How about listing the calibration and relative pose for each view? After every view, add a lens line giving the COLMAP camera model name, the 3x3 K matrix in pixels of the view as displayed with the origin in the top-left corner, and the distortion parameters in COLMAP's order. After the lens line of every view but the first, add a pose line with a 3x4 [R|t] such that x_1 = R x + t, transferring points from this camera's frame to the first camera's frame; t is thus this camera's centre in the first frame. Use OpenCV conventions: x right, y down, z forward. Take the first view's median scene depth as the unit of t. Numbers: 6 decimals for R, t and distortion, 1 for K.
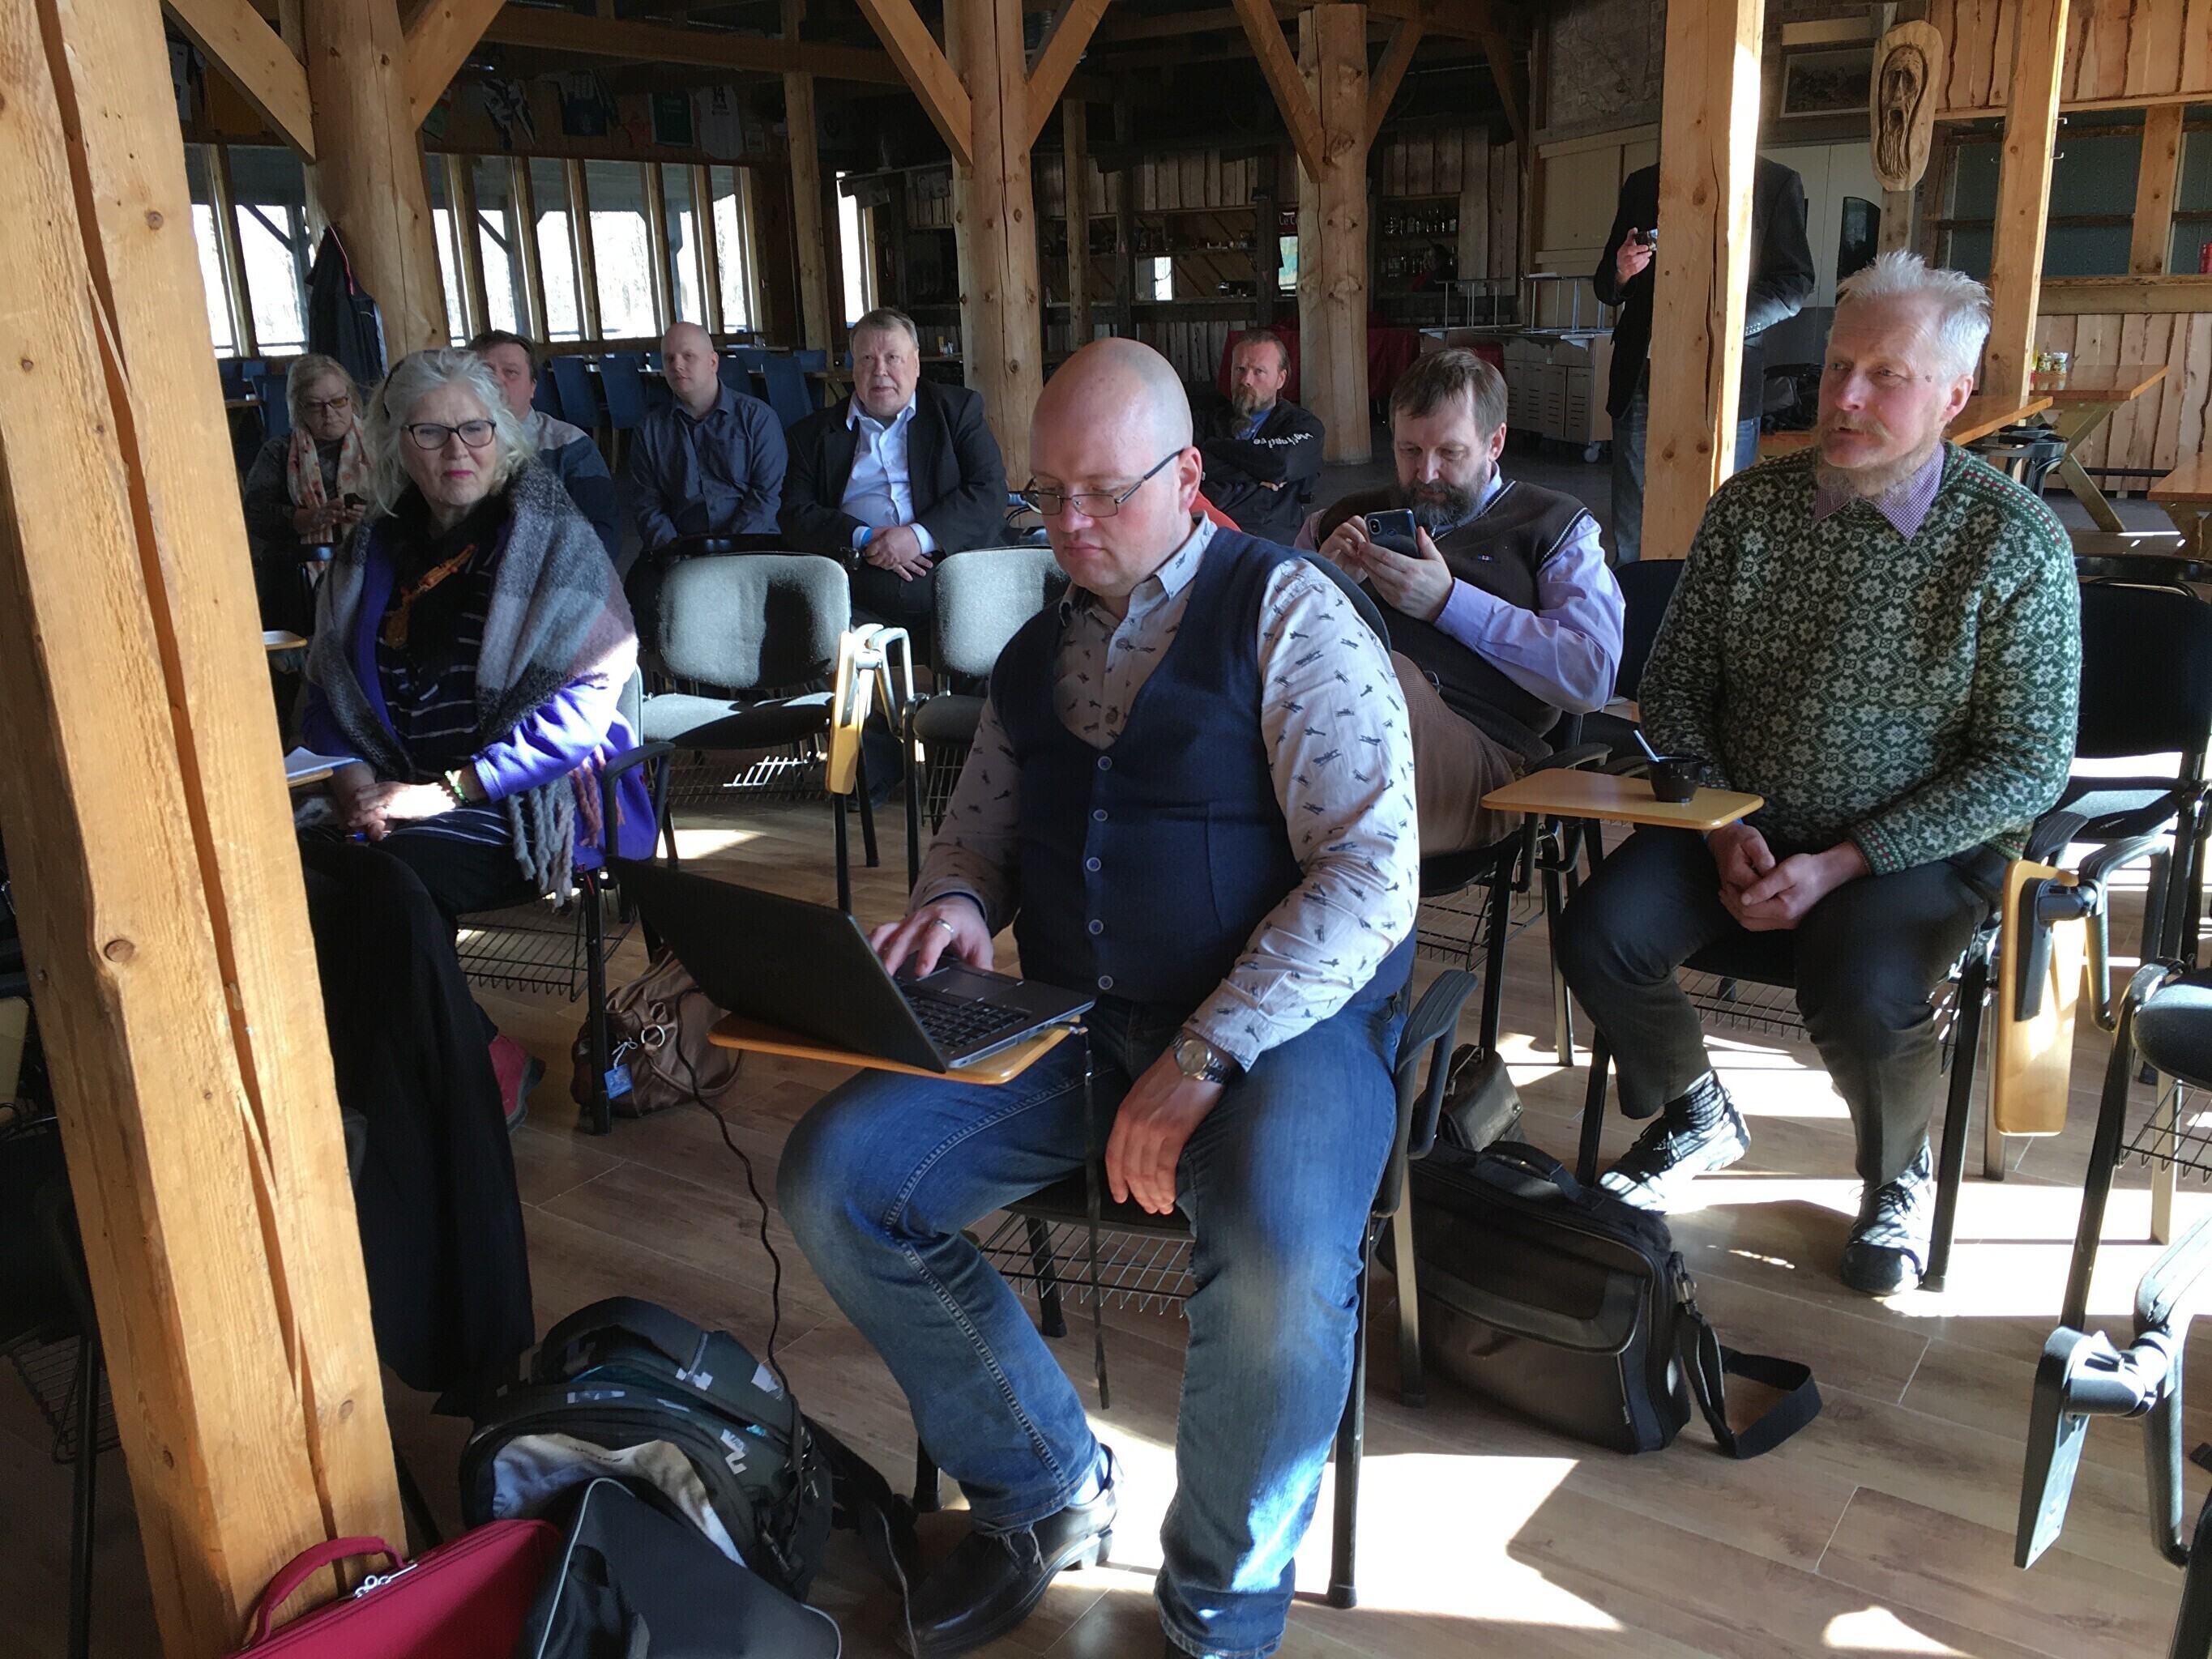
lens RADIAL K [[1819.2, 0, 1114.2], [0, 1819.2, 828.0], [0, 0, 1]] dist [0.008332, -0.031796]
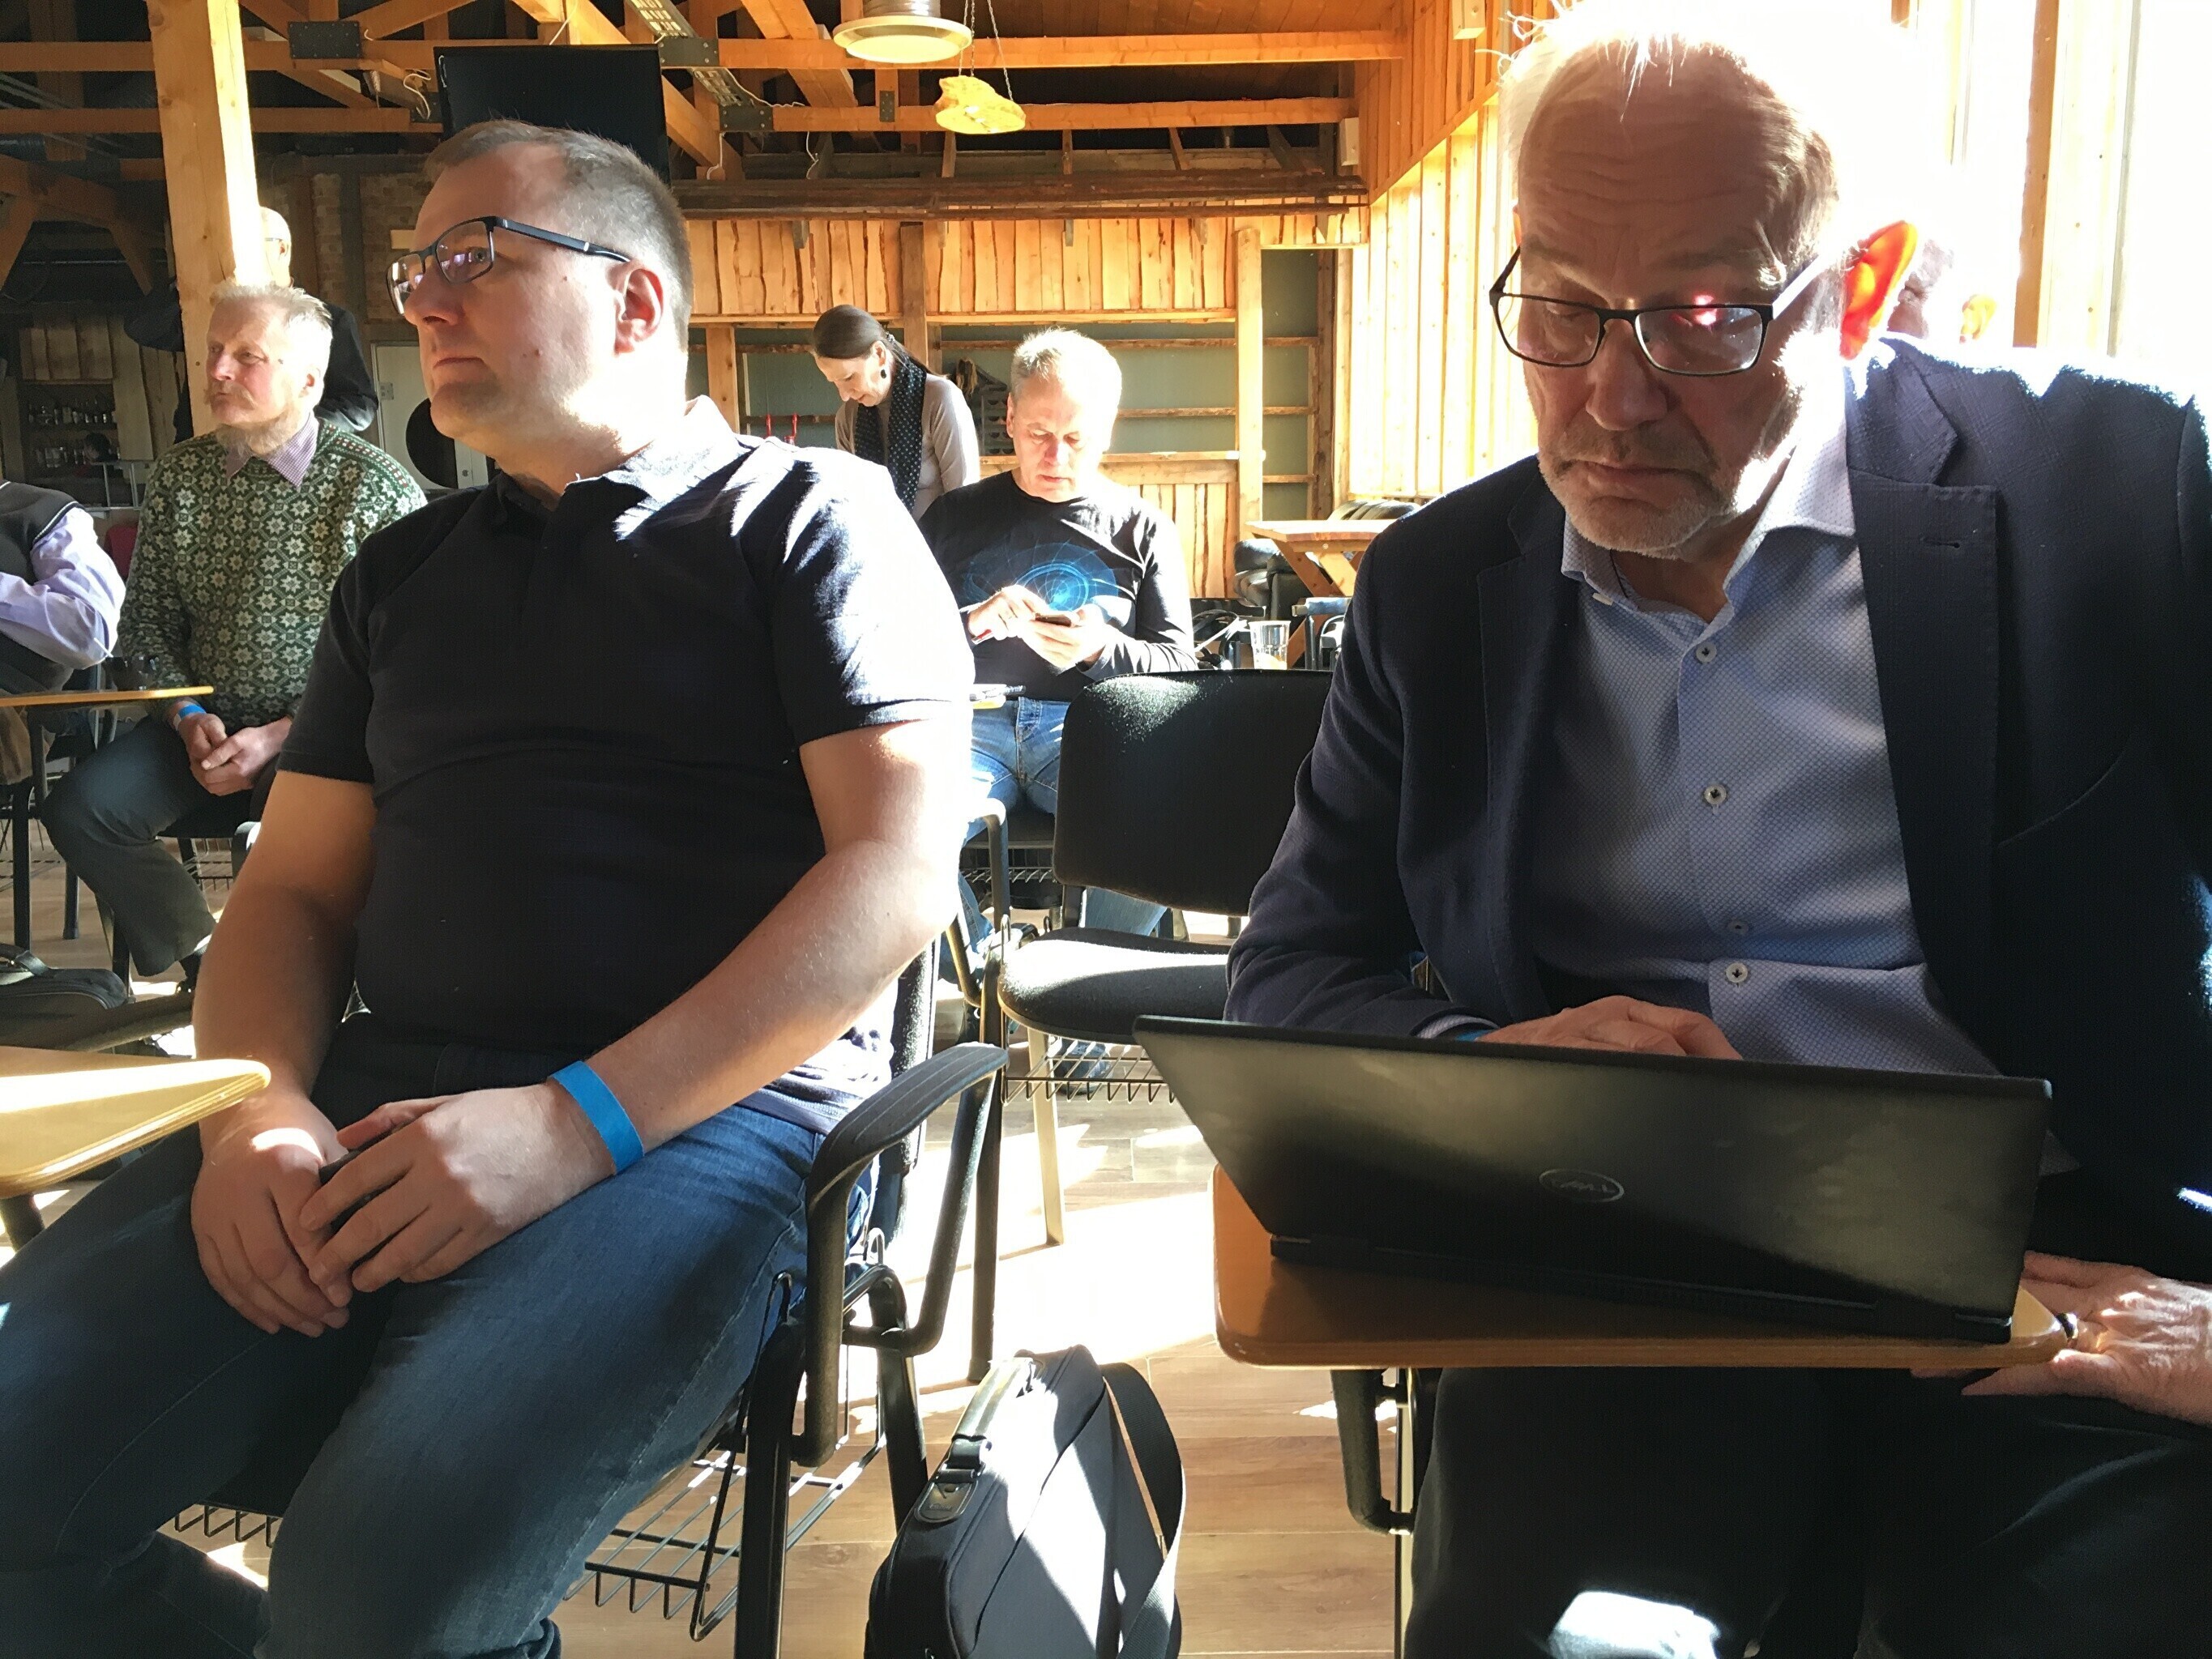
lens RADIAL K [[1819.2, 0, 1095.8], [0, 1819.2, 834.8], [0, 0, 1]] dist [0.008332, -0.031796]
pose [[0.805555, -0.085568, 0.586309, 0.097709], [0.158052, 0.984696, -0.073445, 0.272355], [-0.571052, 0.151831, 0.806751, -0.360858]]
